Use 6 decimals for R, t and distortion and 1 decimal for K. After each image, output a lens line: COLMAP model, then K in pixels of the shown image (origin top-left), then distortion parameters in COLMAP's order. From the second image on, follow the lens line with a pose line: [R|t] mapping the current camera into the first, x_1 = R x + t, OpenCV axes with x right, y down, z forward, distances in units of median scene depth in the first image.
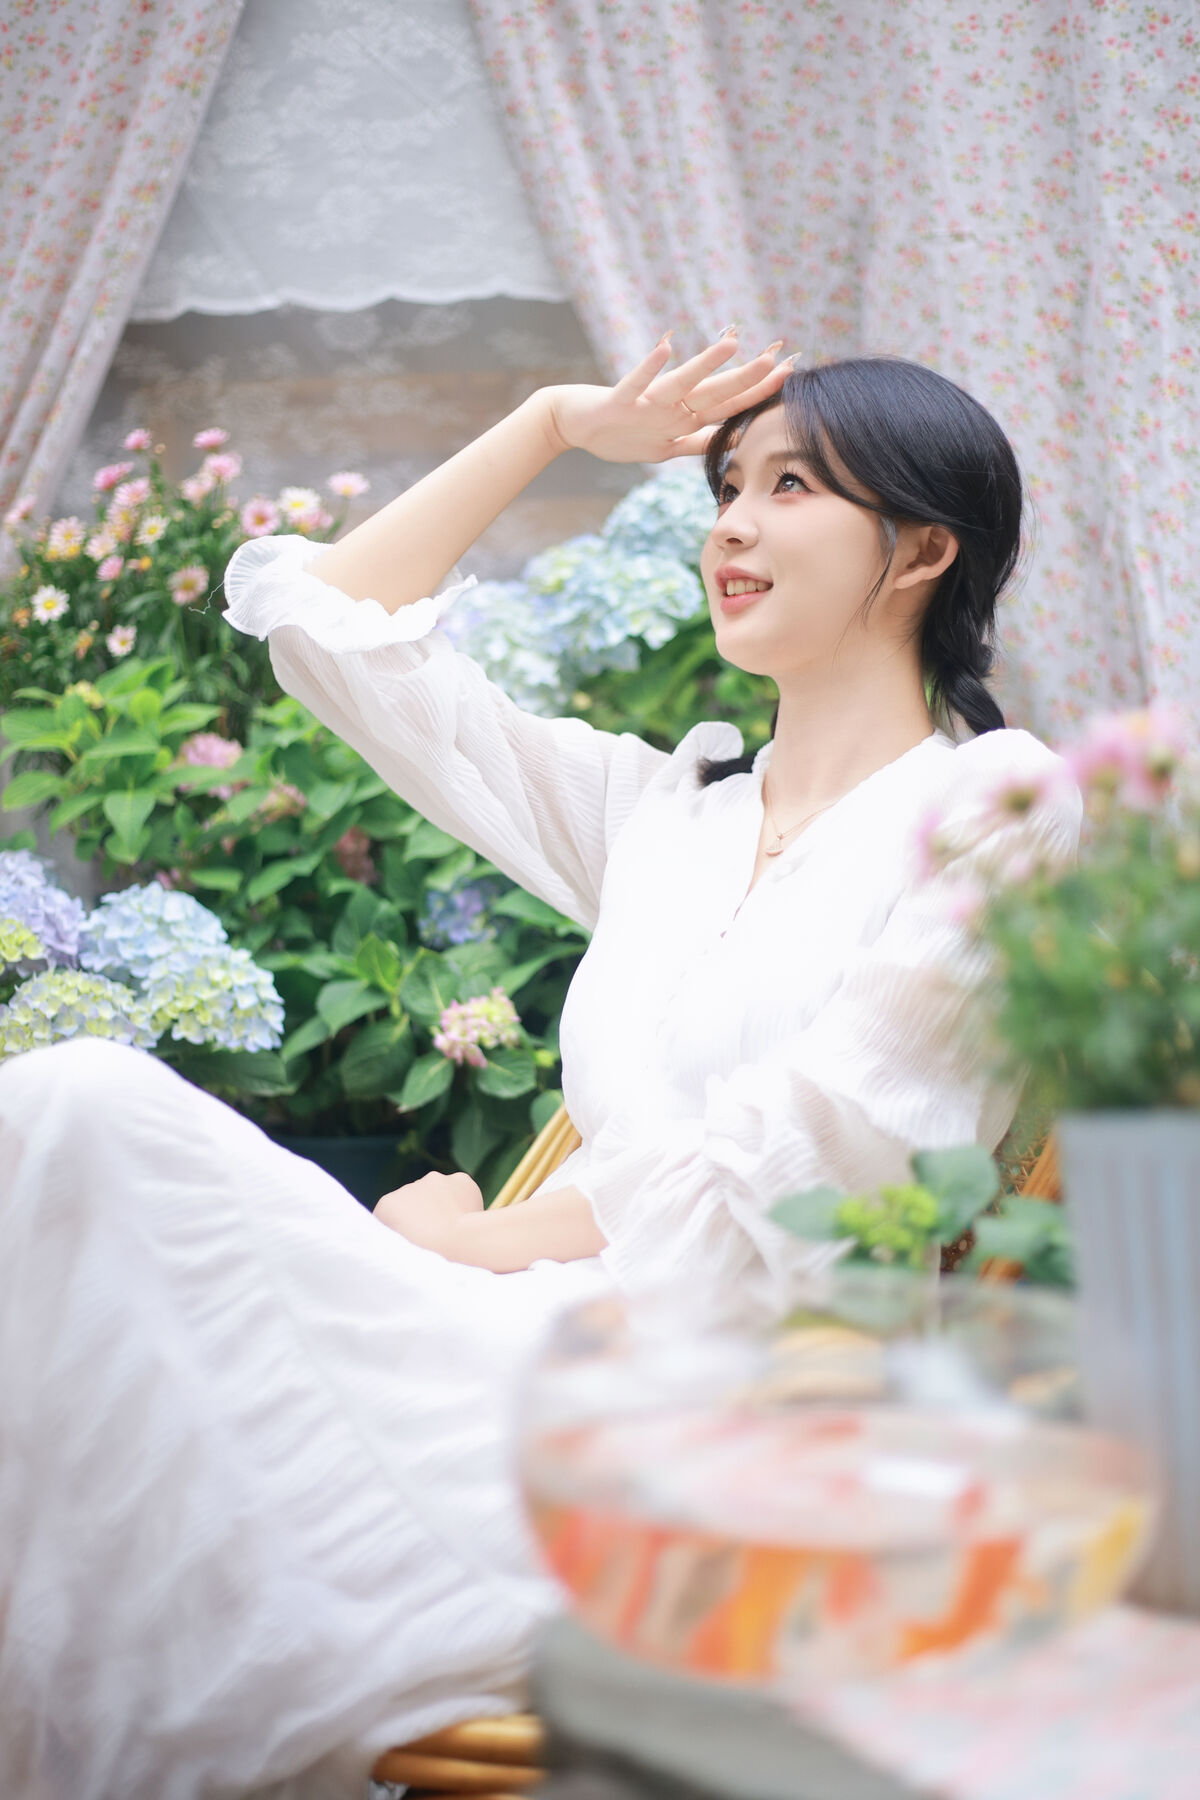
lens RADIAL K [[2590.1, 0, 647.0], [0, 2590.1, 864.0], [0, 0, 1]] dist [0.070409, 0.019856]
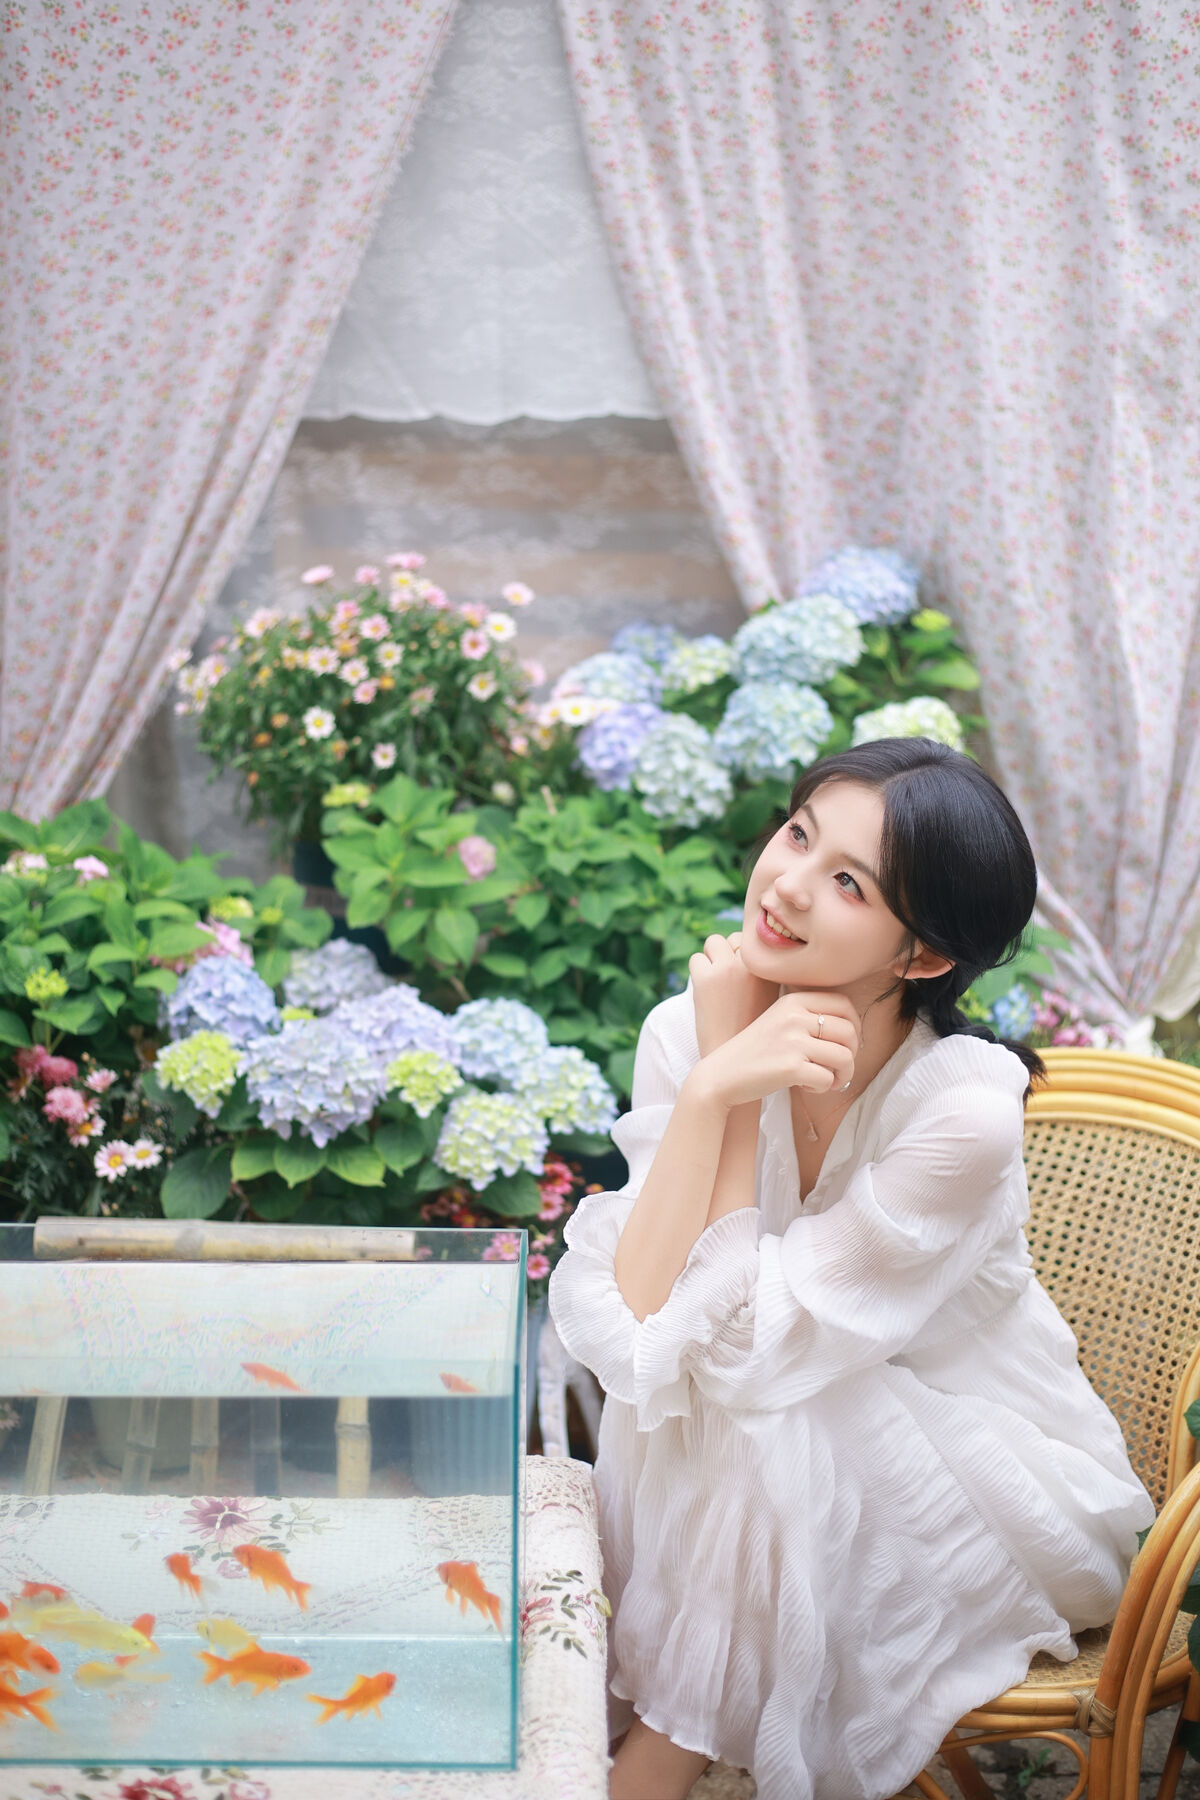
lens RADIAL K [[2521.5, 0, 575.5], [0, 2521.5, 902.8], [0, 0, 1]] dist [0.001521, -0.148364]
pose [[0.980614, -0.038594, 0.192113, -0.323594], [-0.004091, 0.976166, 0.216987, -0.261934], [-0.195909, -0.213566, 0.957084, -0.197669]]
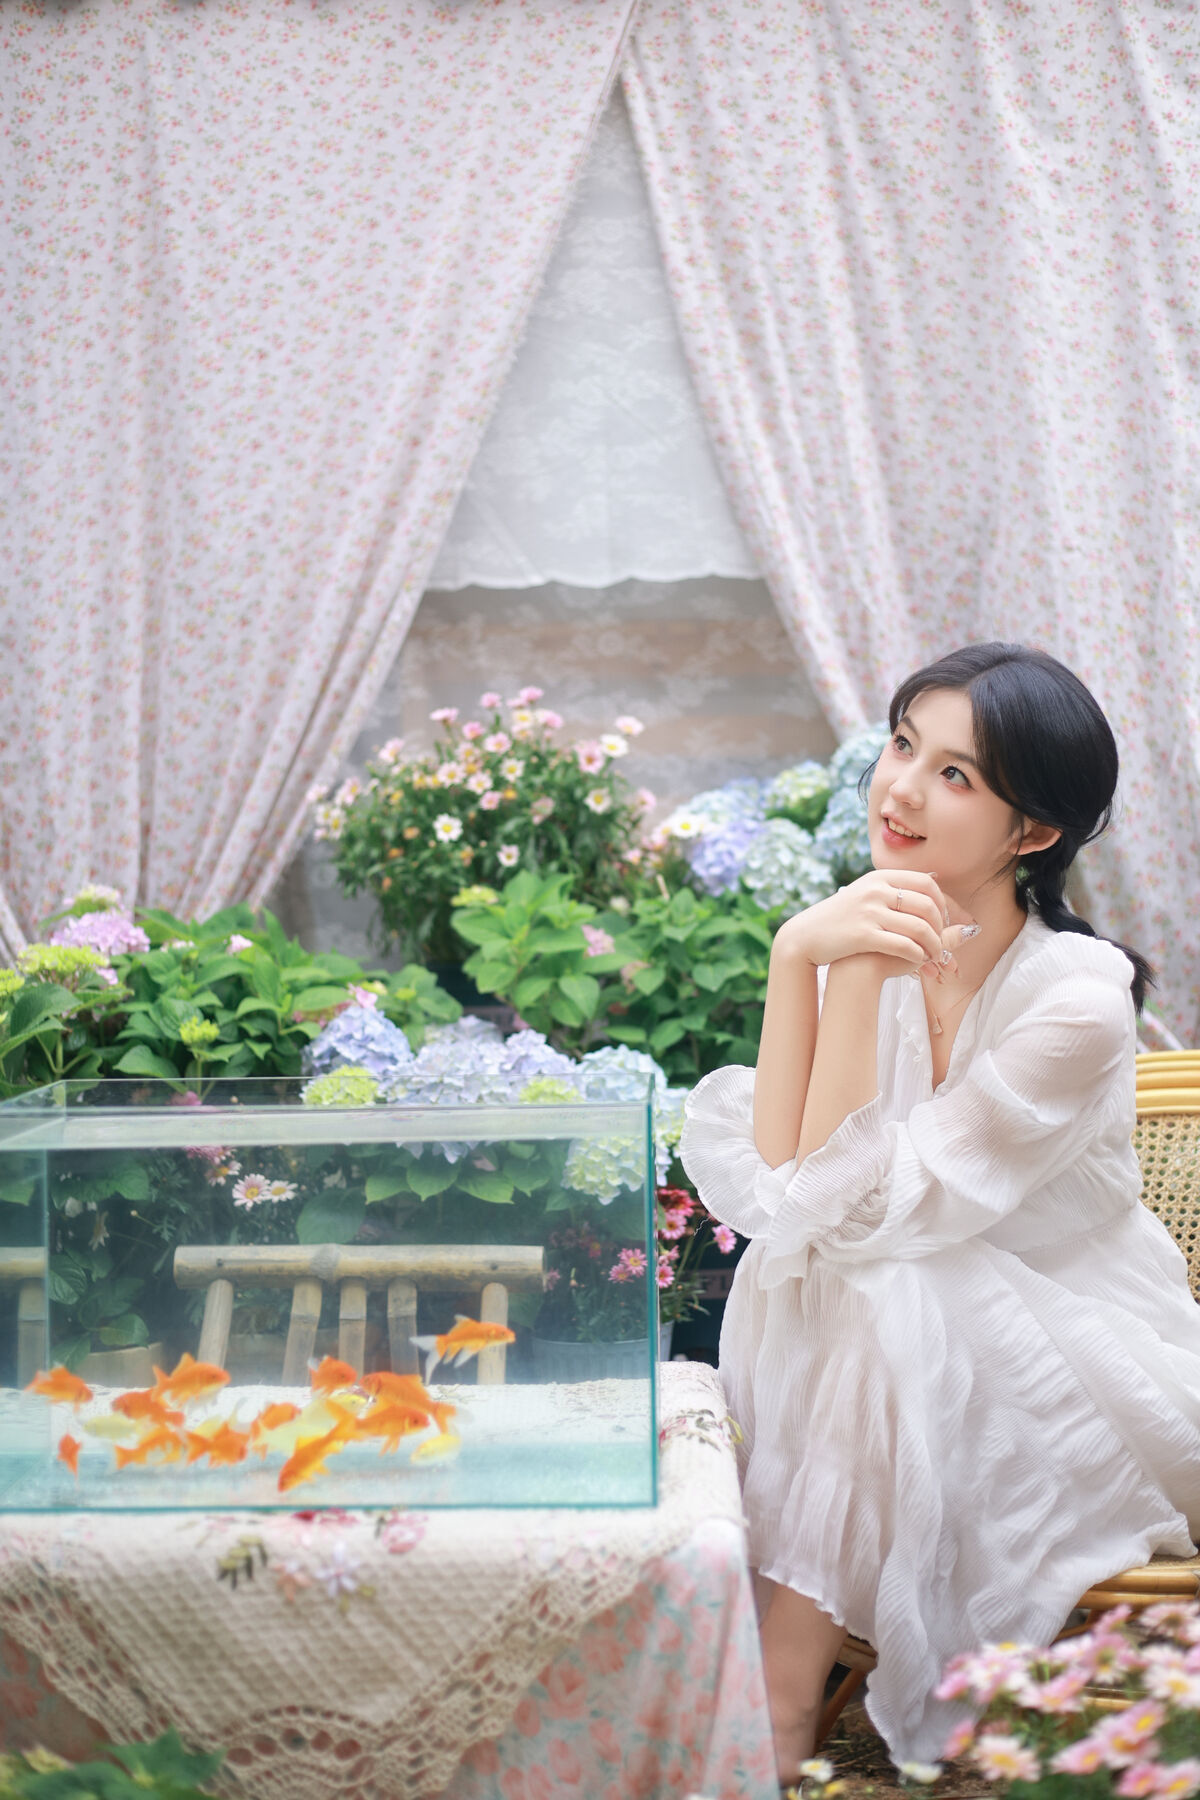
lens RADIAL K [[2585.1, 0, 600.0], [0, 2585.1, 900.0], [0, 0, 1]] dist [-0.015230, 0.057942]
pose [[0.985754, -0.025607, 0.166235, -0.352428], [0.022479, 0.999534, 0.020672, -0.082814], [-0.166687, -0.016641, 0.985869, -0.321922]]
